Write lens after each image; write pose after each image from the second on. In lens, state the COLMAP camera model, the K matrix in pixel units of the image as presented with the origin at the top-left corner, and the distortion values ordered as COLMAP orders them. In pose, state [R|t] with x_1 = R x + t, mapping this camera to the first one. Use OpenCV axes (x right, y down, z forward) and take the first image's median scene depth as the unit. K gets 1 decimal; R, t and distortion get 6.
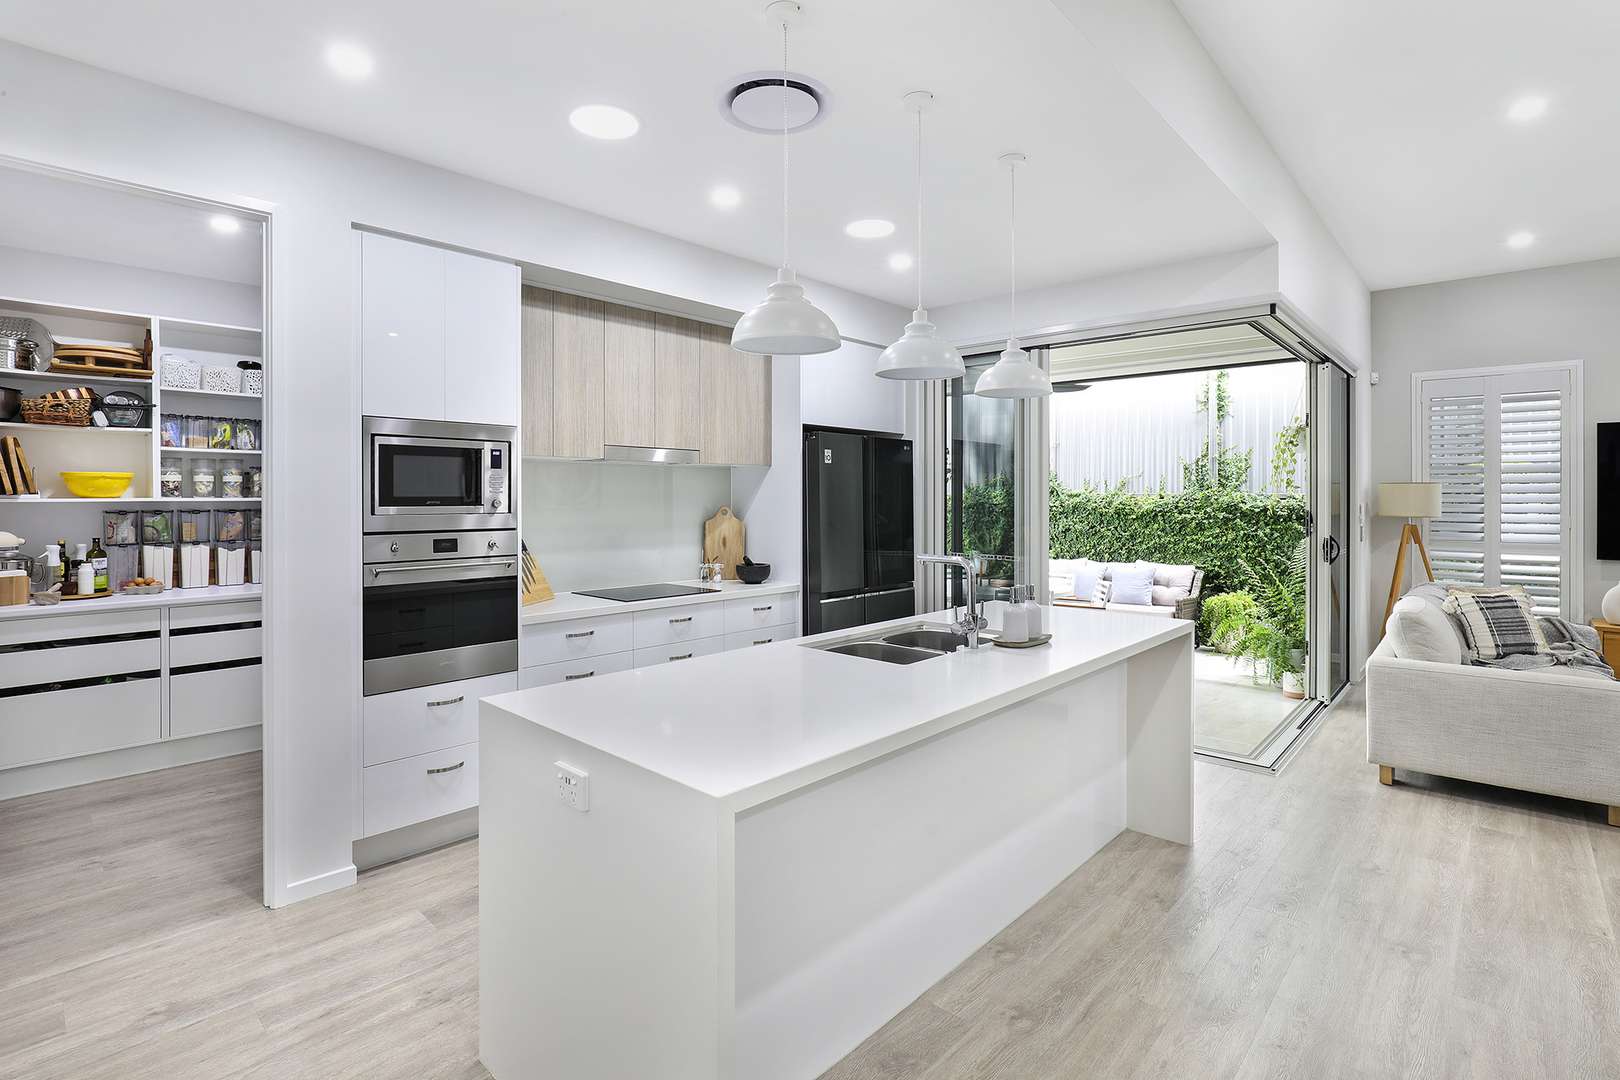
lens RADIAL K [[772.2, 0, 810.4], [0, 772.2, 496.7], [0, 0, 1]] dist [0.001255, 0.000075]
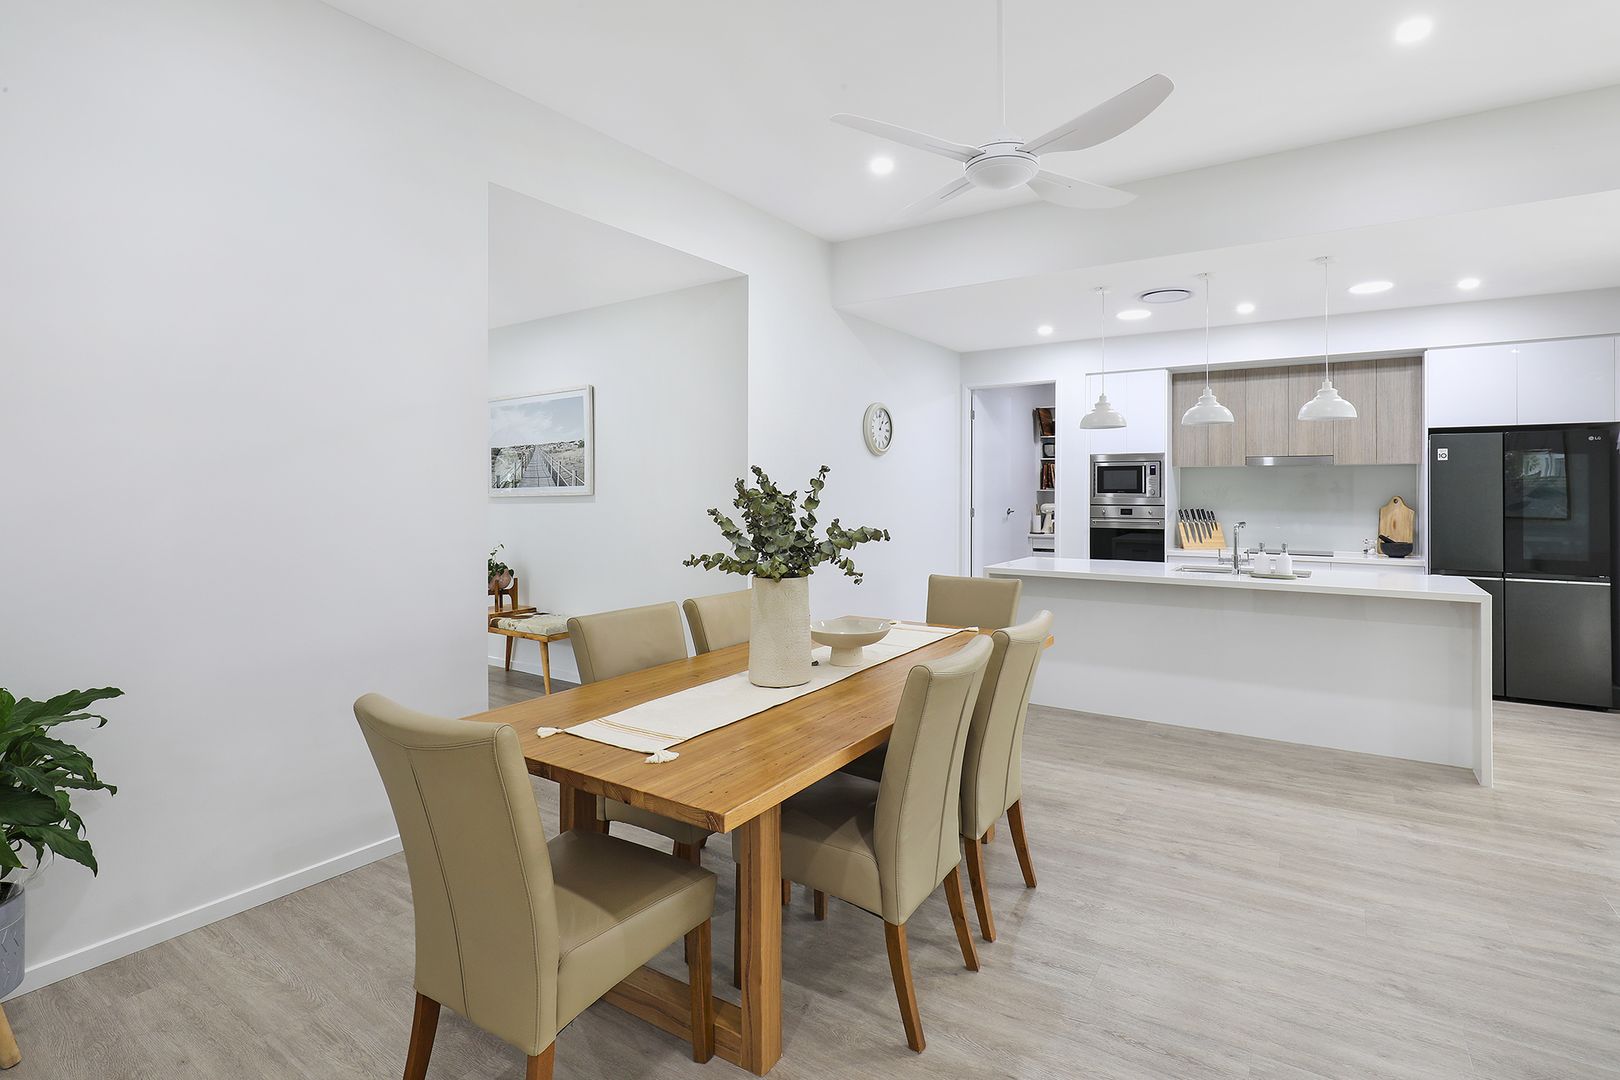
lens RADIAL K [[771.1, 0, 813.9], [0, 771.1, 521.2], [0, 0, 1]] dist [-0.027033, 0.000091]
pose [[0.150523, 0.026828, -0.988242, 0.993286], [-0.000185, 0.999632, 0.027109, 0.020917], [0.988607, -0.003898, 0.150472, -0.119968]]
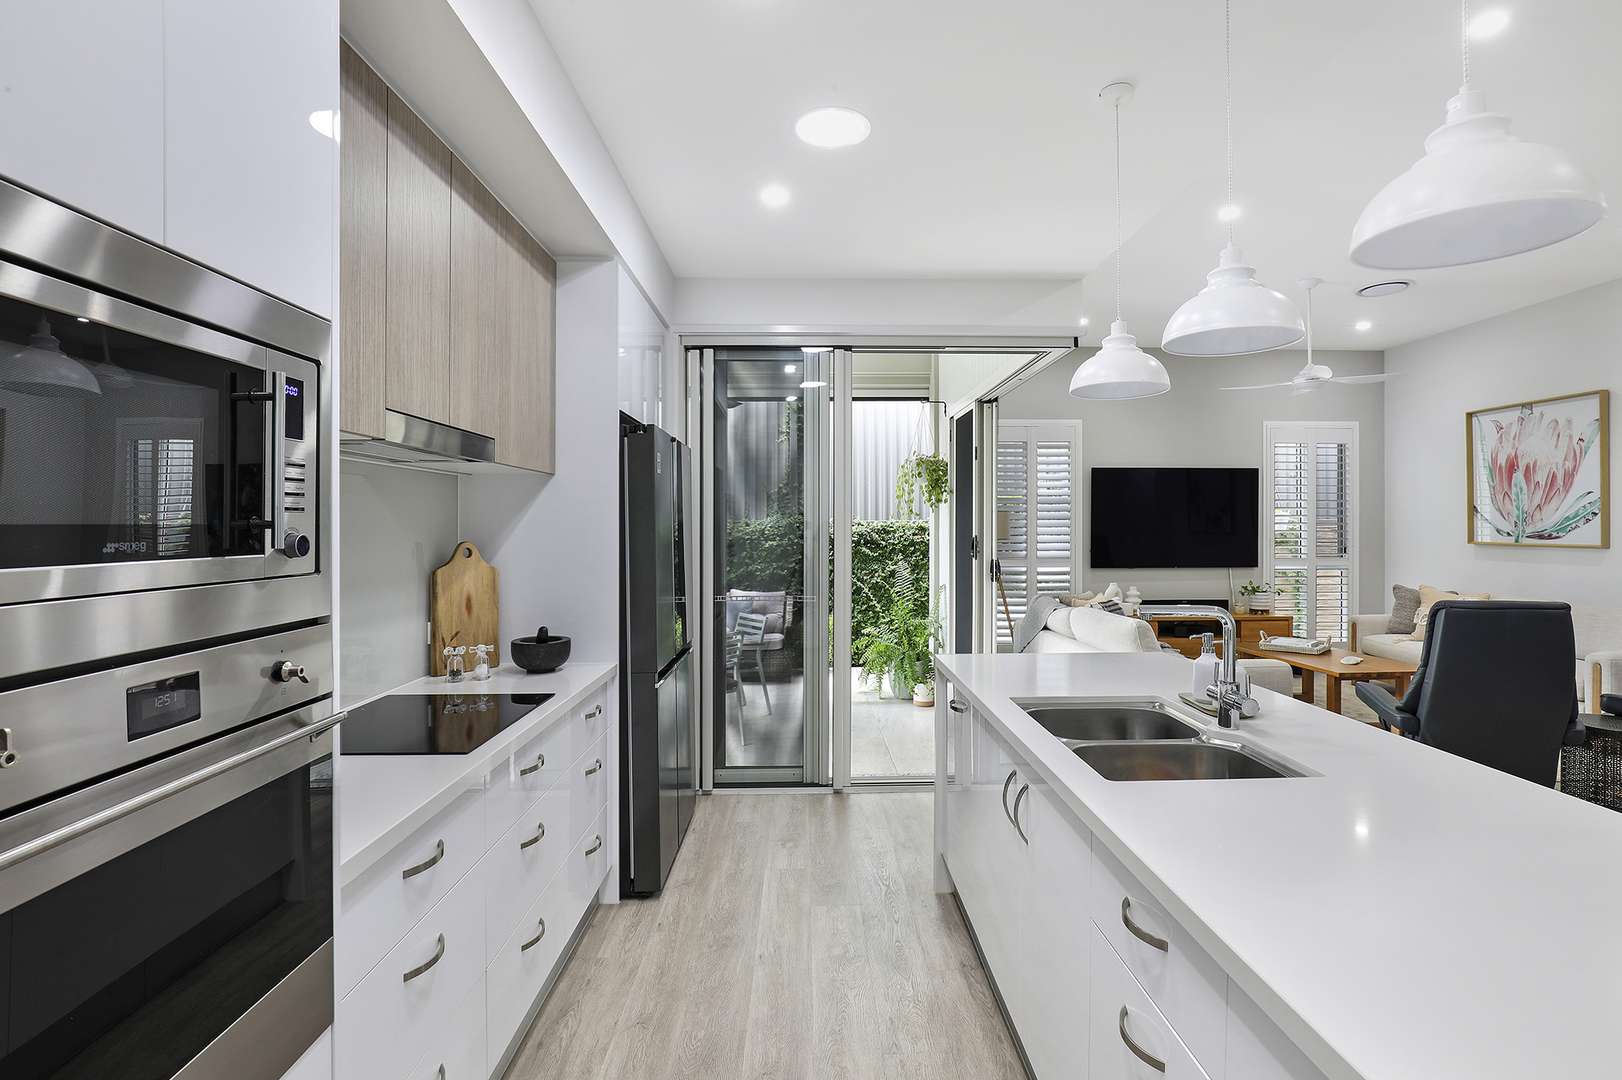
lens RADIAL K [[772.0, 0, 814.9], [0, 772.0, 521.1], [0, 0, 1]] dist [-0.027033, 0.000091]
pose [[0.731771, -0.001743, 0.681549, -0.319948], [0.005330, 0.999981, -0.003165, -0.000047], [-0.681530, 0.005949, 0.731766, 0.425512]]
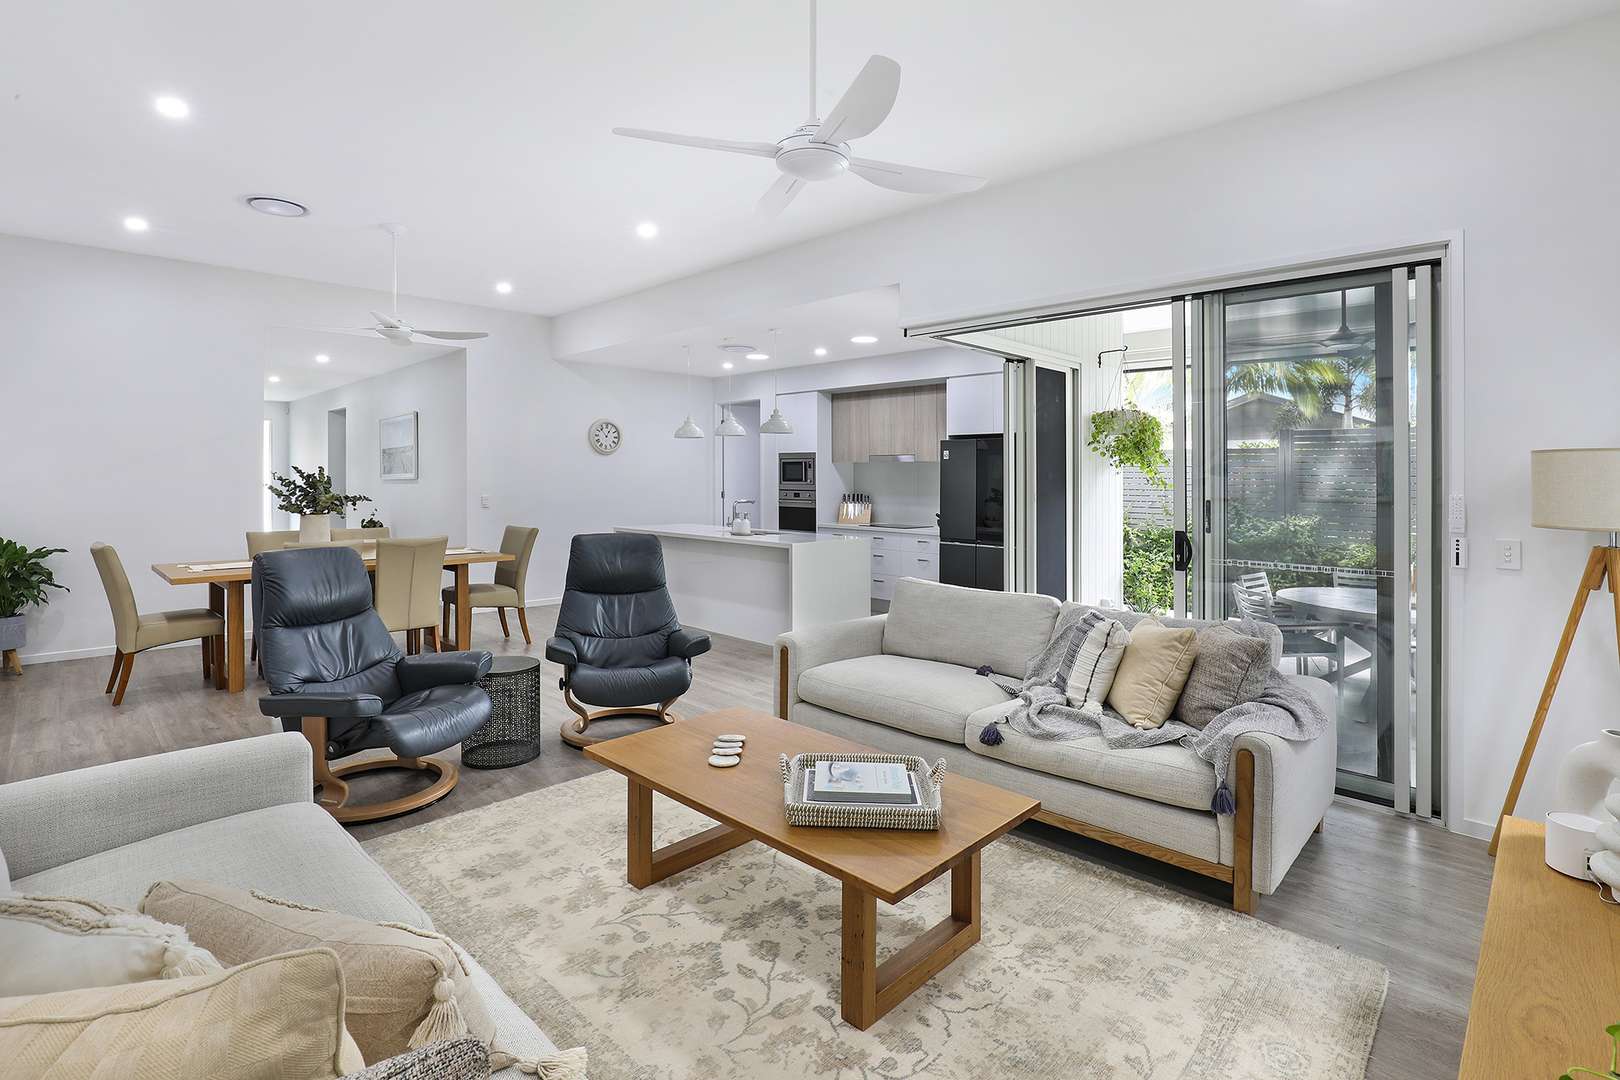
lens RADIAL K [[771.7, 0, 811.4], [0, 771.7, 484.0], [0, 0, 1]] dist [-0.032645, -0.000127]
pose [[-0.052504, -0.004135, -0.998612, 1.612449], [-0.011767, 0.999925, -0.003522, 0.020245], [0.998551, 0.011566, -0.052549, 0.787931]]
